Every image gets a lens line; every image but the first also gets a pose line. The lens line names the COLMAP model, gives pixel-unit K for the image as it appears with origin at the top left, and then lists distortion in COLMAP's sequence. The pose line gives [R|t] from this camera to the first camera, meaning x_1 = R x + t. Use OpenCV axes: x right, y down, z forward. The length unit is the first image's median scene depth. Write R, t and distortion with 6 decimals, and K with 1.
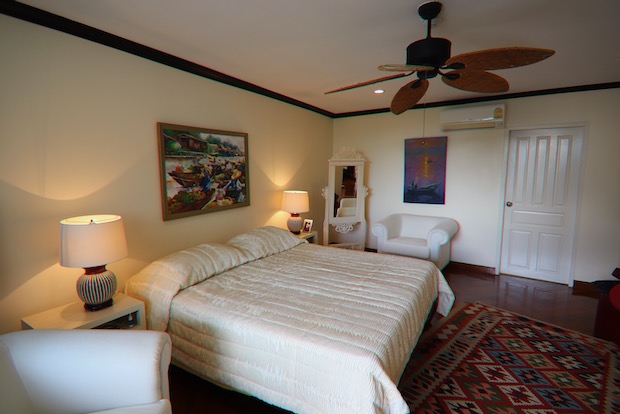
lens RADIAL K [[318.0, 0, 310.0], [0, 318.0, 207.0], [0, 0, 1]] dist [-0.000084, -0.000448]
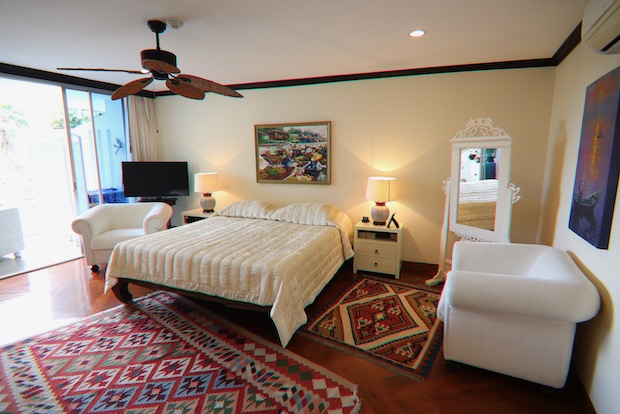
lens RADIAL K [[318.0, 0, 310.0], [0, 318.0, 207.0], [0, 0, 1]] dist [-0.000084, -0.000448]
pose [[0.119874, 0.162114, -0.979464, 1.069424], [-0.126743, 0.981004, 0.146857, -0.097332], [0.984666, 0.106536, 0.138143, 0.891124]]
